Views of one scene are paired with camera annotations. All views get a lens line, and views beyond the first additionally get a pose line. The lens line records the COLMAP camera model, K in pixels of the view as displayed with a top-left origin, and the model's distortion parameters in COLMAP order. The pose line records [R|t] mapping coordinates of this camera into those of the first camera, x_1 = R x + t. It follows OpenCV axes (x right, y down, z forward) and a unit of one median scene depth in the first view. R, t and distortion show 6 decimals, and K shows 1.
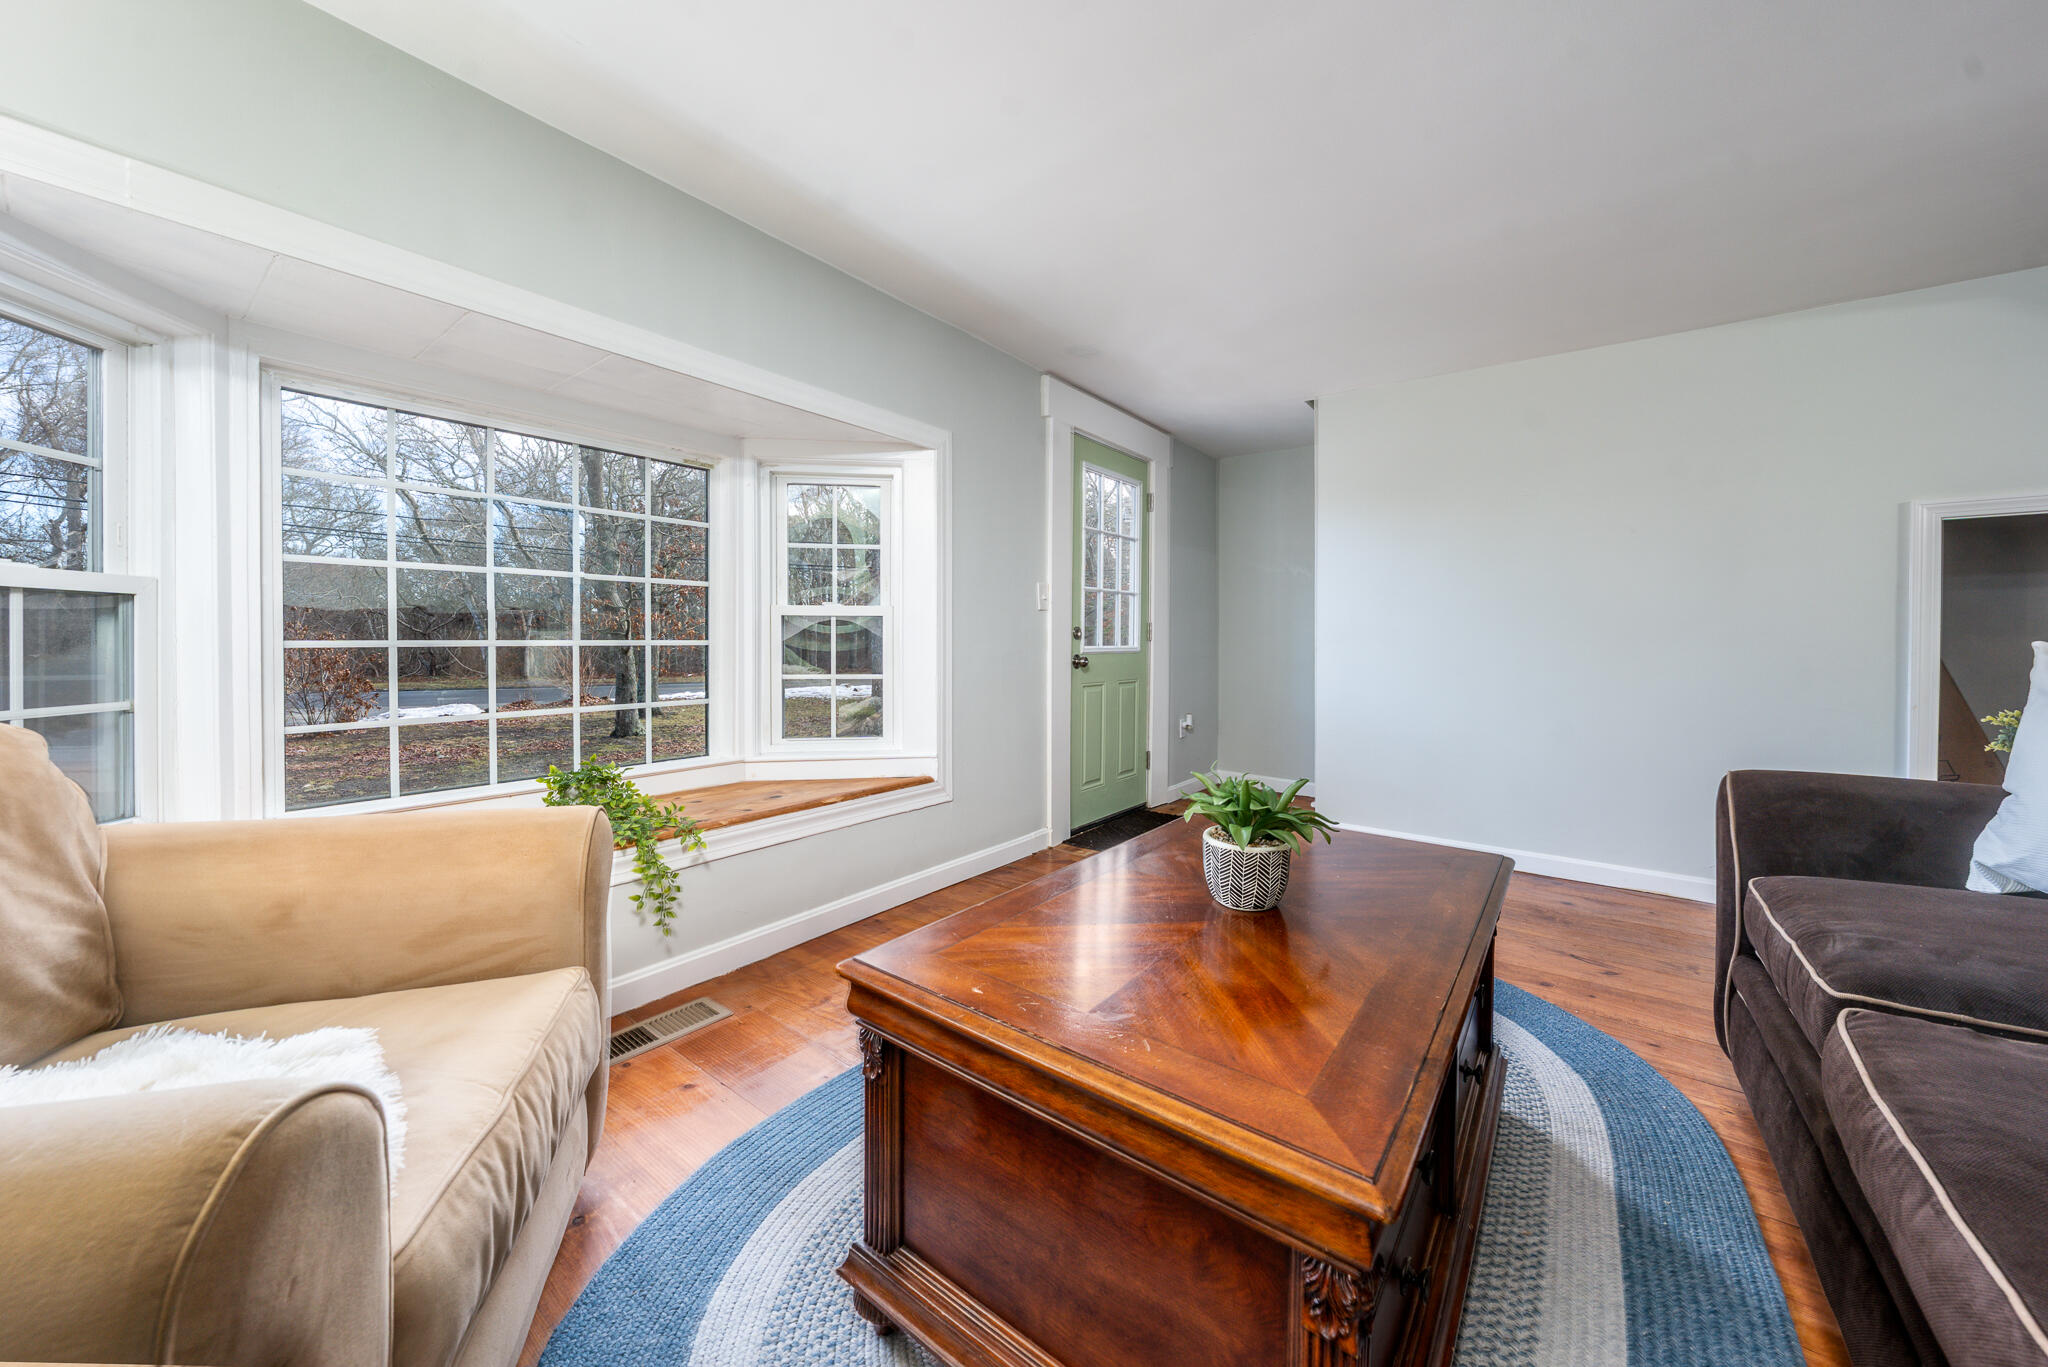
lens RADIAL K [[715.3, 0, 1020.2], [0, 715.3, 651.6], [0, 0, 1]] dist [-0.002175, -0.000306]
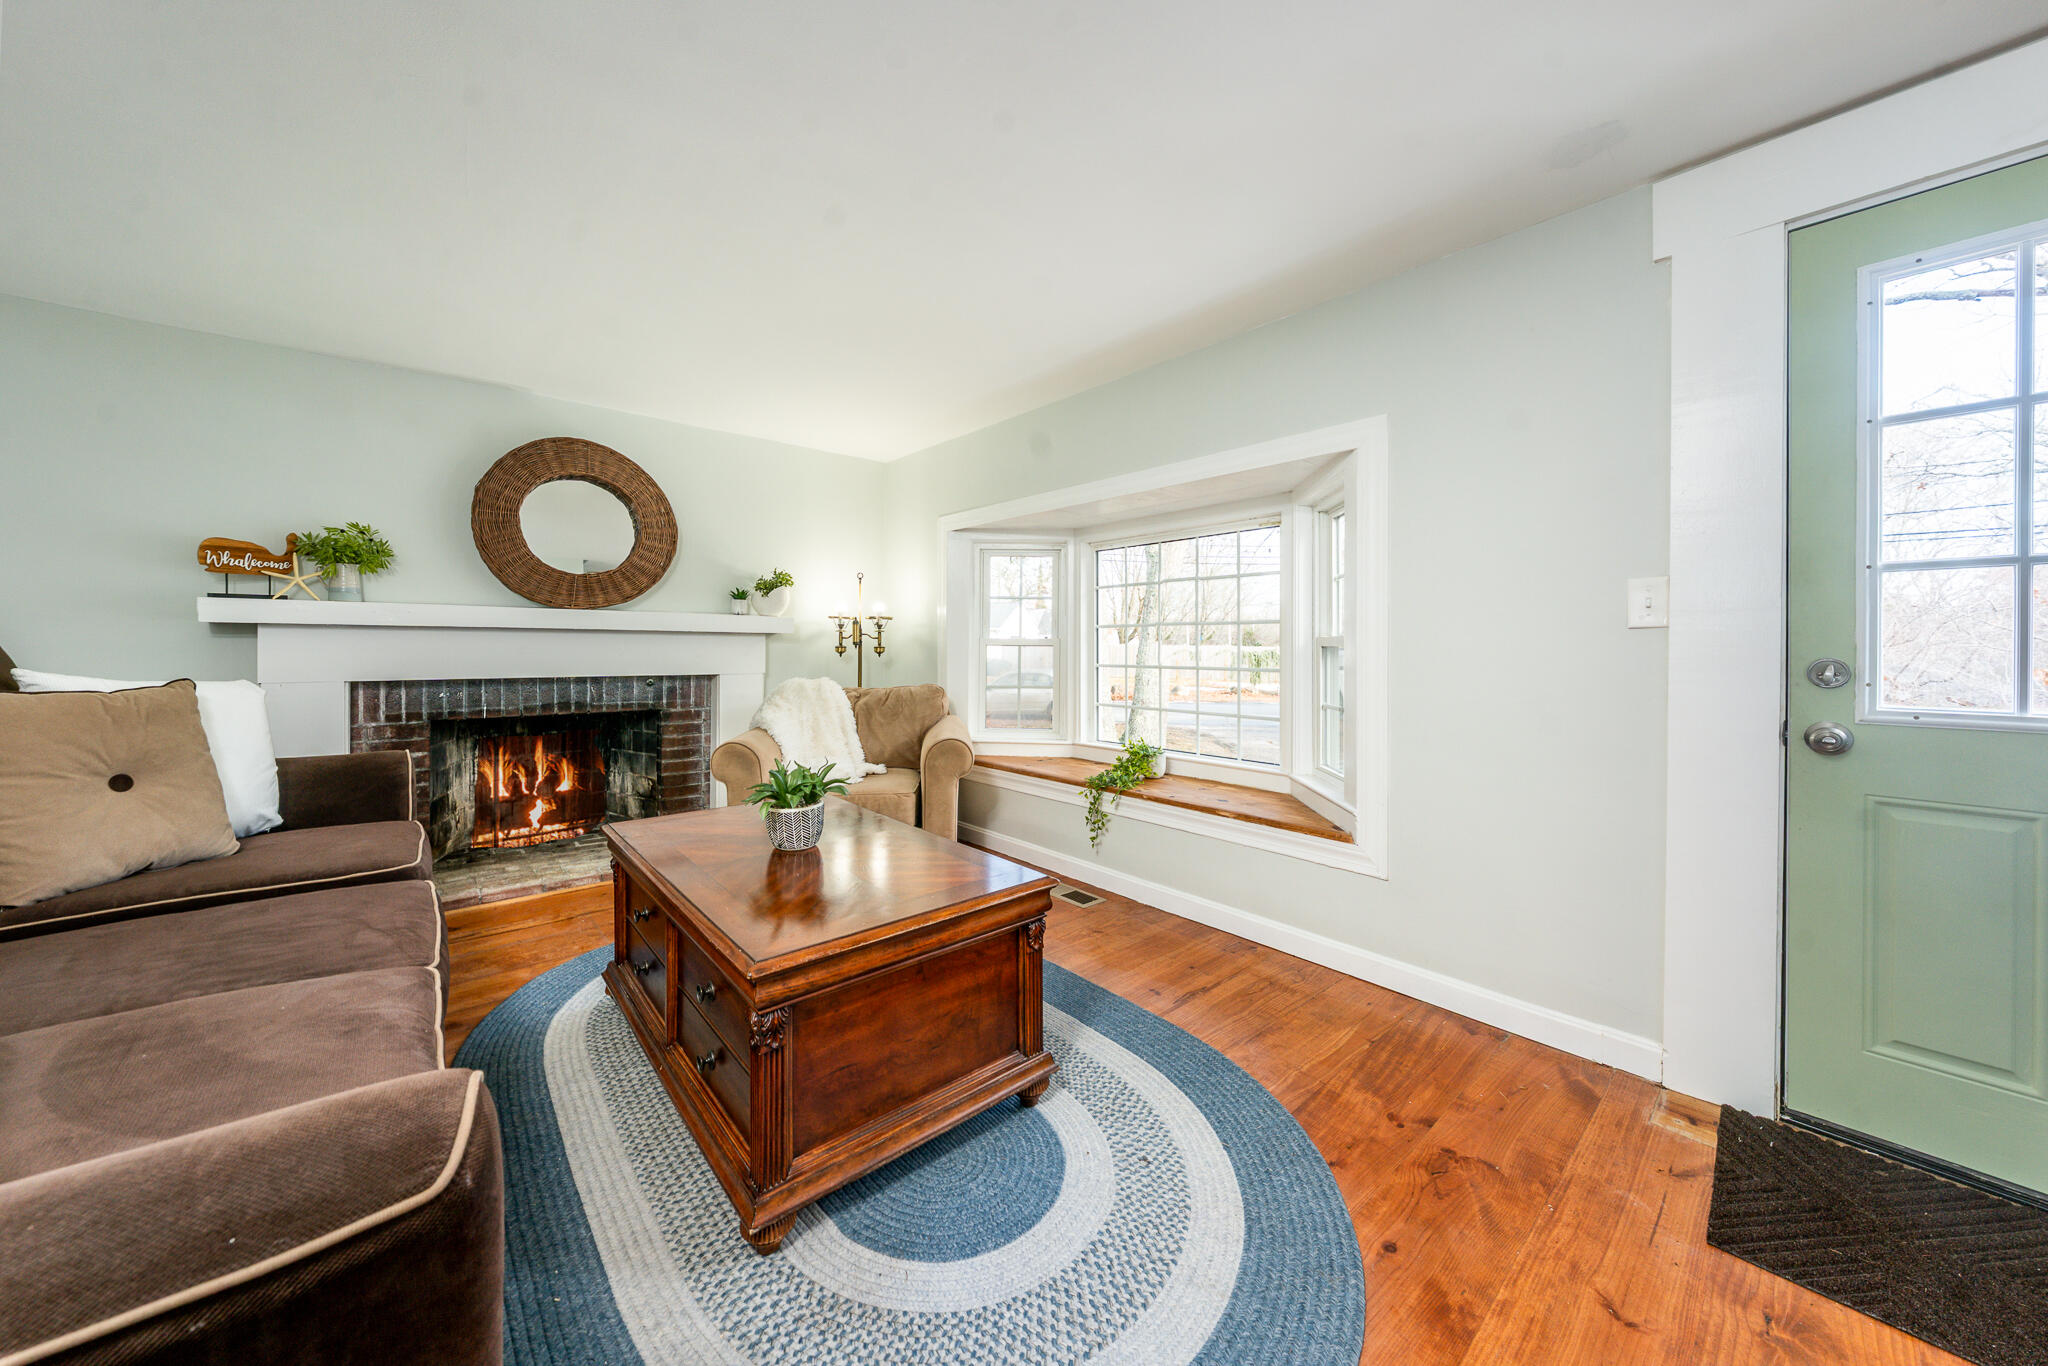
lens RADIAL K [[715.3, 0, 1020.2], [0, 715.3, 651.1], [0, 0, 1]] dist [-0.002175, -0.000306]
pose [[-0.210926, 0.000474, -0.977502, 1.010086], [-0.015093, 0.999879, 0.003741, -0.045205], [0.977385, 0.015542, -0.210893, 1.054715]]
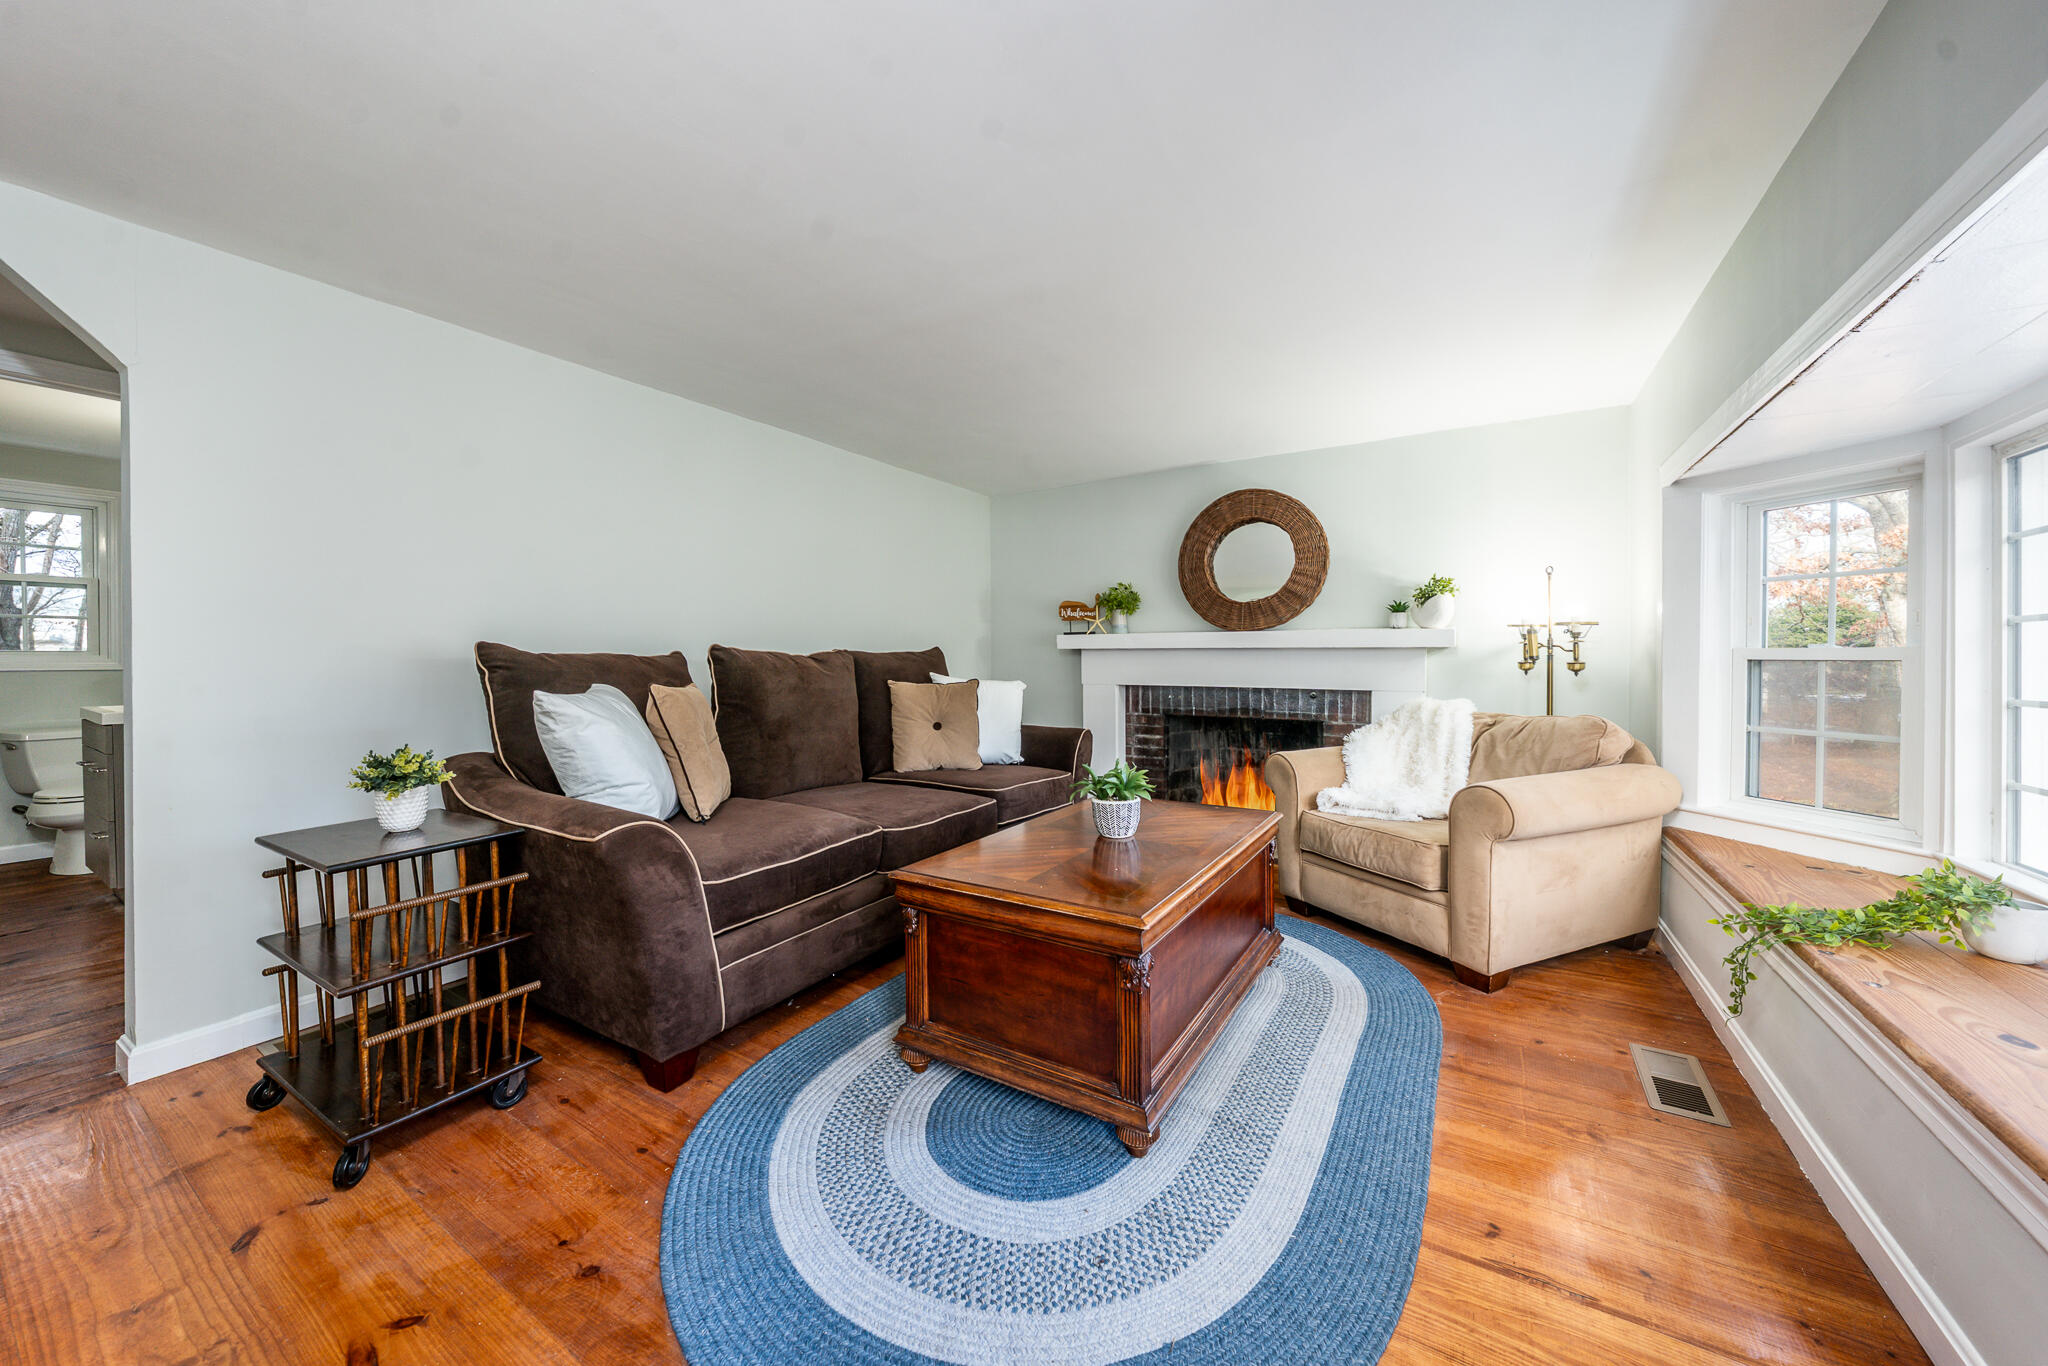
lens RADIAL K [[715.3, 0, 1020.2], [0, 715.3, 651.1], [0, 0, 1]] dist [-0.002175, -0.000306]
pose [[-0.995431, -0.004819, -0.095358, 0.430674], [-0.004840, 0.999988, -0.000008, -0.061744], [0.095357, 0.000454, -0.995443, 1.625477]]
